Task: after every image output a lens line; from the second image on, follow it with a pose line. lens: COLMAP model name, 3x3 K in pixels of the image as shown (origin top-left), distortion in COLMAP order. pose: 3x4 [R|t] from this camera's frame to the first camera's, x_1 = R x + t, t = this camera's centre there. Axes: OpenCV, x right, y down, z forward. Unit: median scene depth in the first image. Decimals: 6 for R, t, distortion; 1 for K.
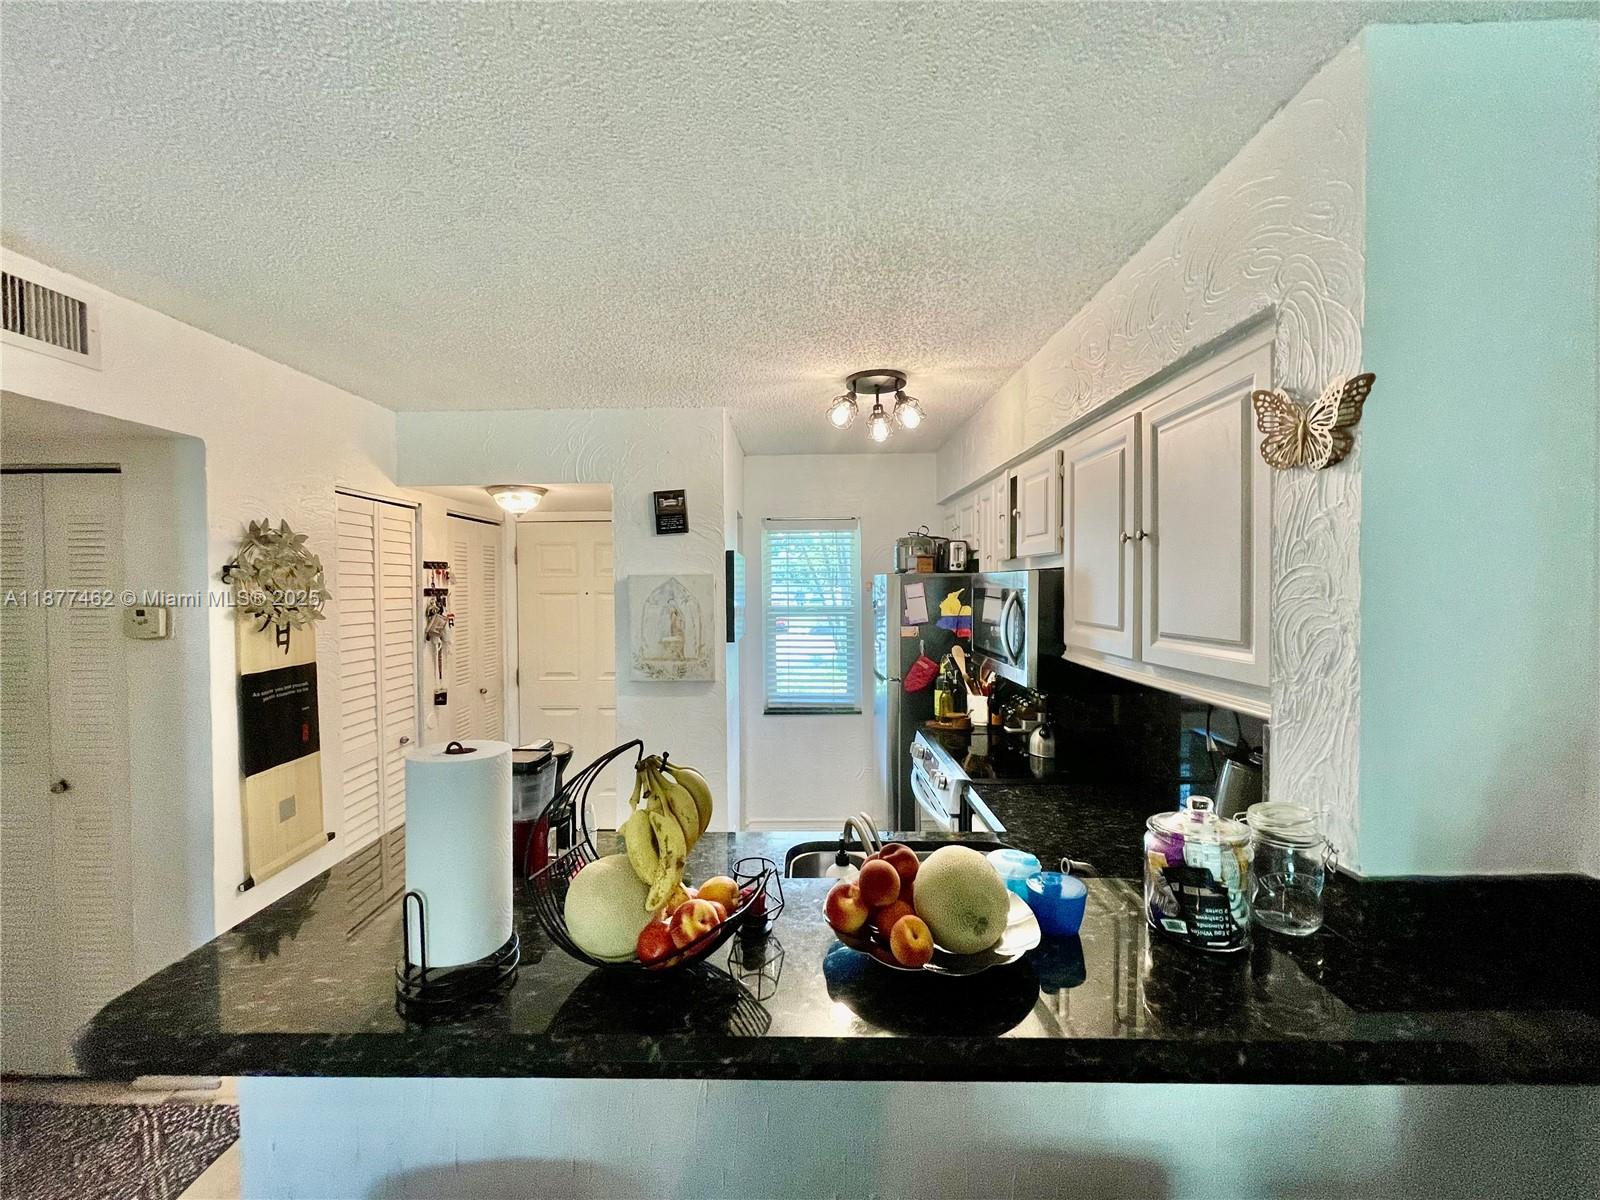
lens RADIAL K [[645.6, 0, 792.1], [0, 645.6, 597.1], [0, 0, 1]] dist [-0.004244, 0.001798]
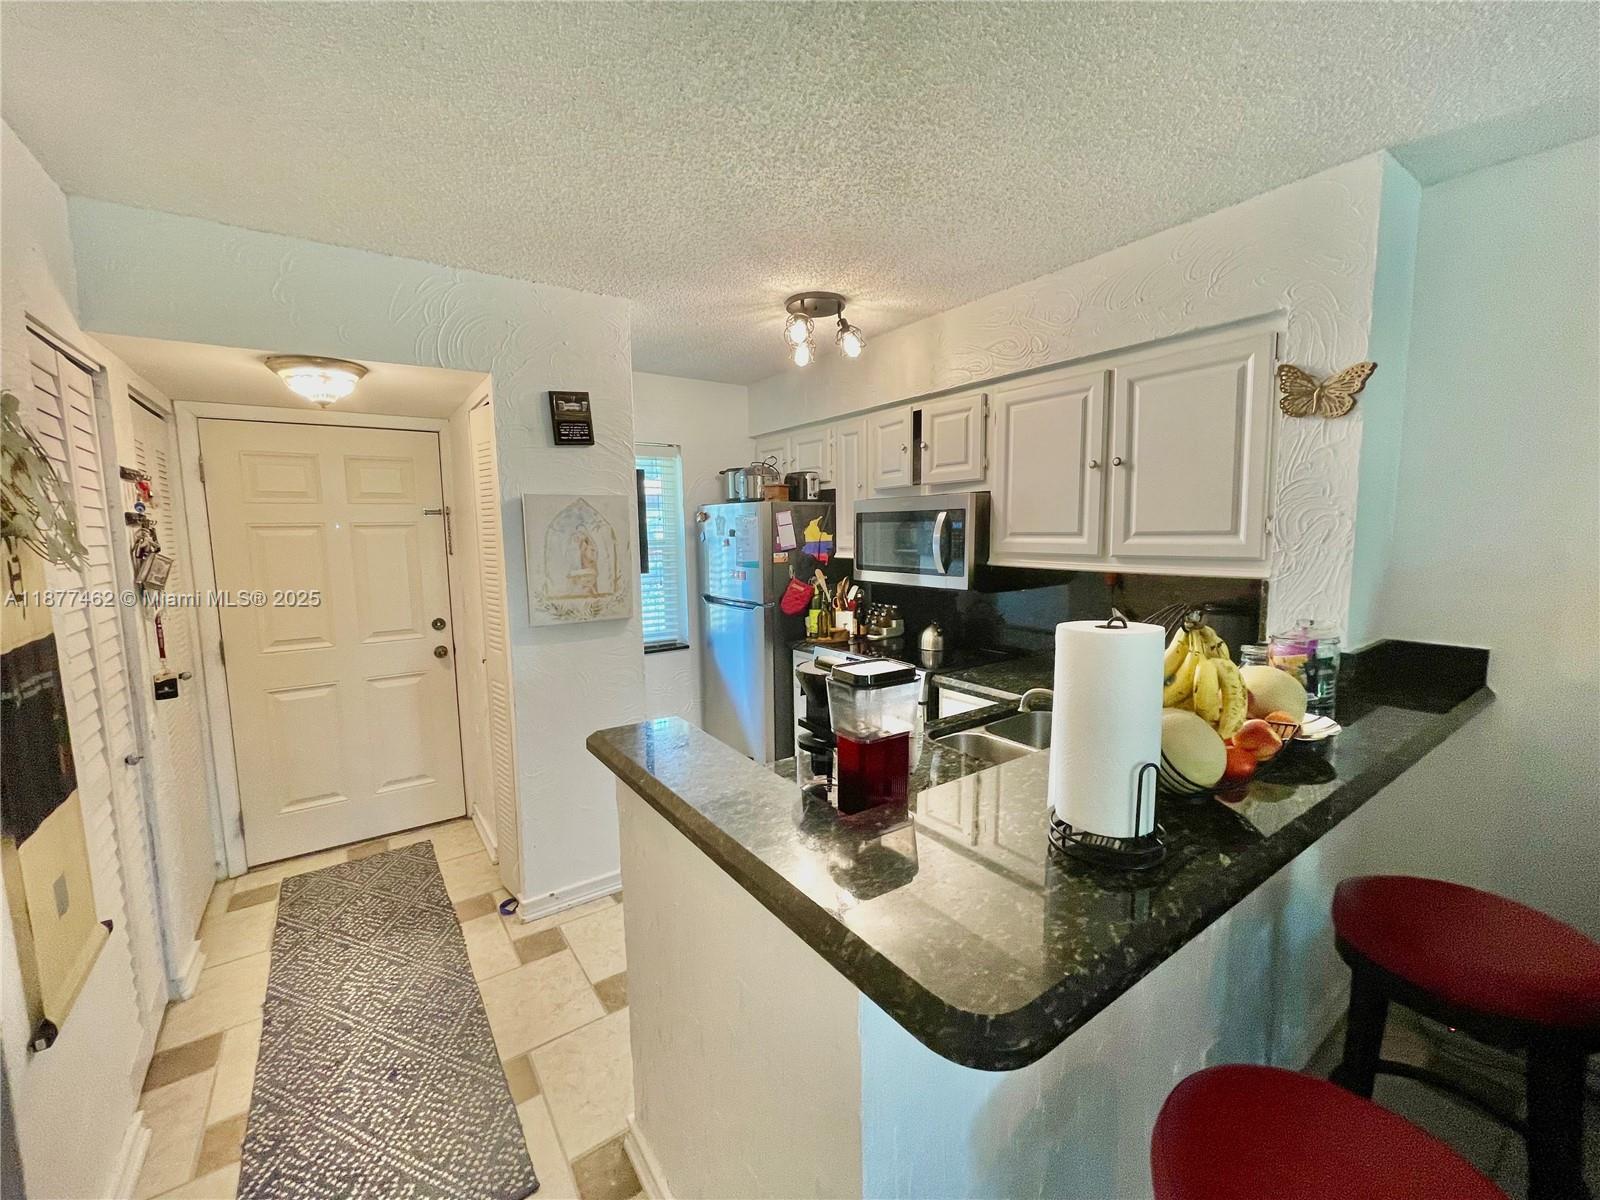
lens RADIAL K [[645.6, 0, 793.5], [0, 645.6, 599.8], [0, 0, 1]] dist [-0.004244, 0.001798]
pose [[0.810579, -0.071045, 0.581304, -0.532866], [0.022159, 0.995624, 0.090782, 0.035494], [-0.585210, -0.060705, 0.808607, 0.179111]]
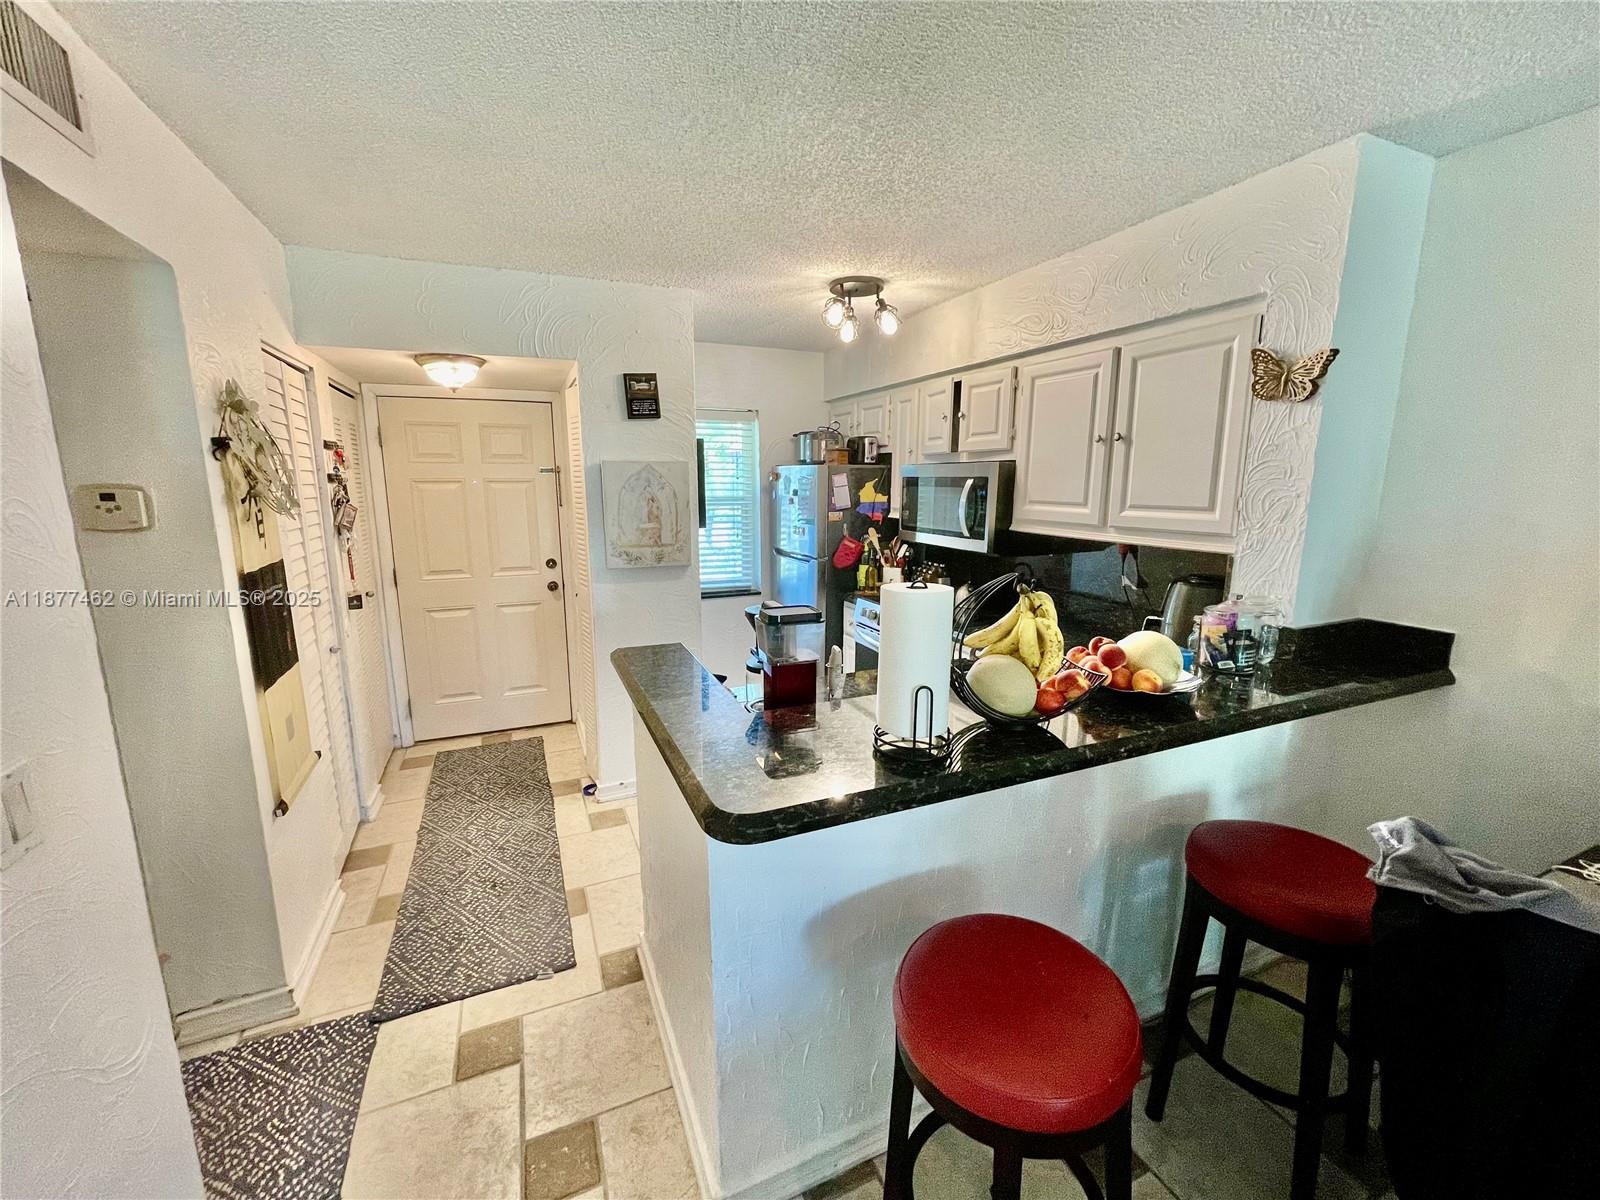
lens RADIAL K [[645.6, 0, 792.3], [0, 645.6, 600.3], [0, 0, 1]] dist [-0.004244, 0.001798]
pose [[0.912675, -0.067815, 0.403020, -0.465957], [0.000933, 0.986480, 0.163879, 0.016684], [-0.408685, -0.149193, 0.900399, -0.033441]]
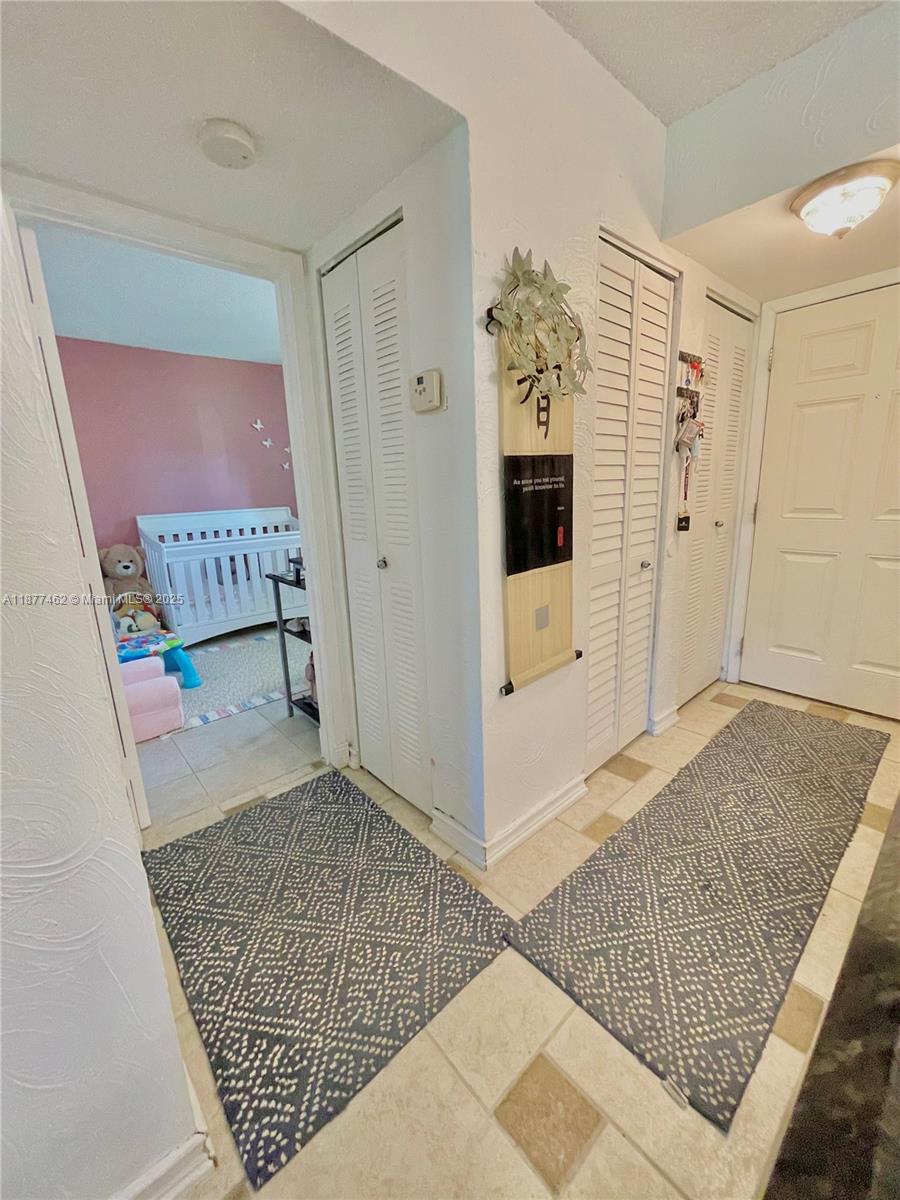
lens RADIAL K [[484.2, 0, 453.8], [0, 484.2, 595.9], [0, 0, 1]] dist [-0.004244, 0.001798]
pose [[0.679145, 0.148391, -0.718848, -0.355685], [0.017572, 0.975784, 0.218031, 0.137603], [0.733794, -0.160706, 0.660091, 0.430096]]
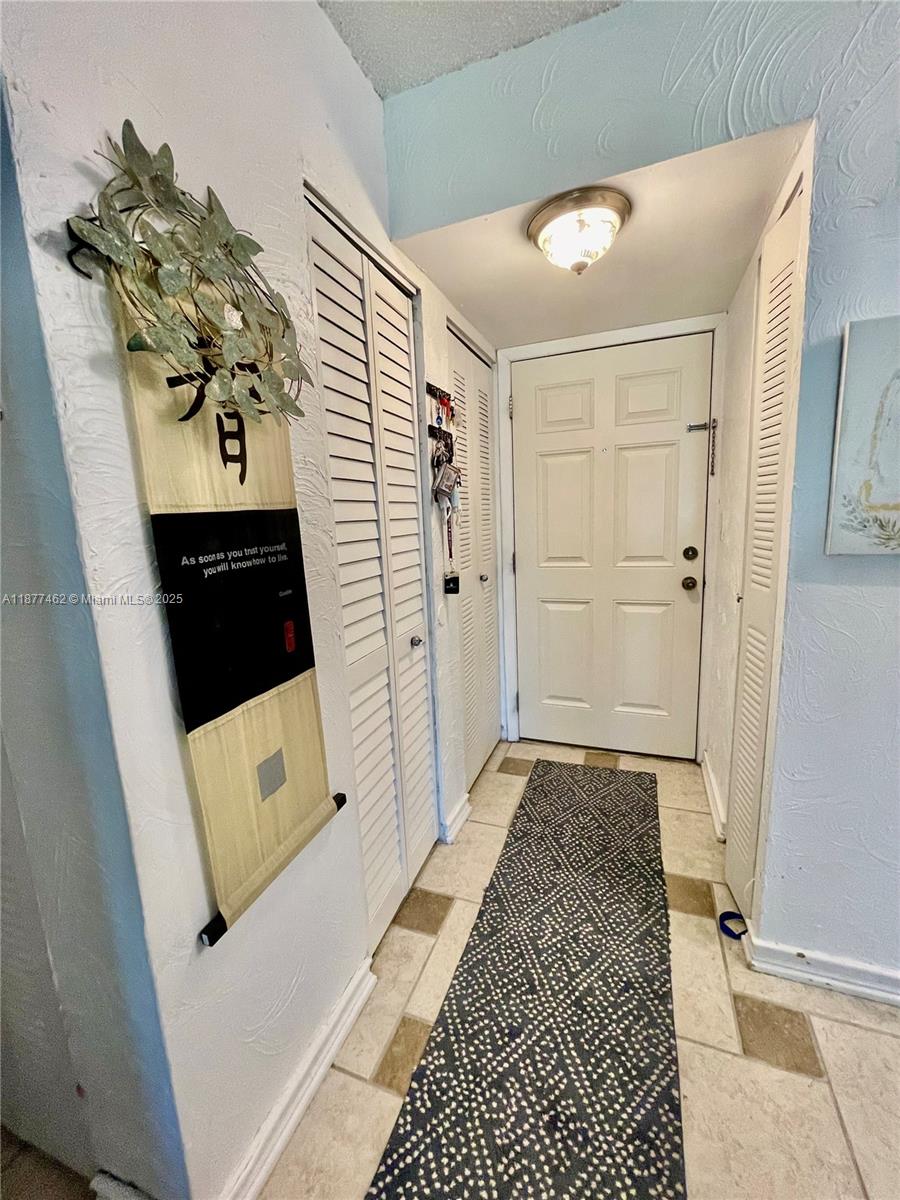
lens RADIAL K [[484.2, 0, 453.6], [0, 484.2, 595.5], [0, 0, 1]] dist [-0.004244, 0.001798]
pose [[0.939521, 0.022623, -0.341742, -0.464951], [0.031272, 0.987981, 0.151378, 0.112978], [0.341059, -0.152910, 0.927522, 0.643386]]
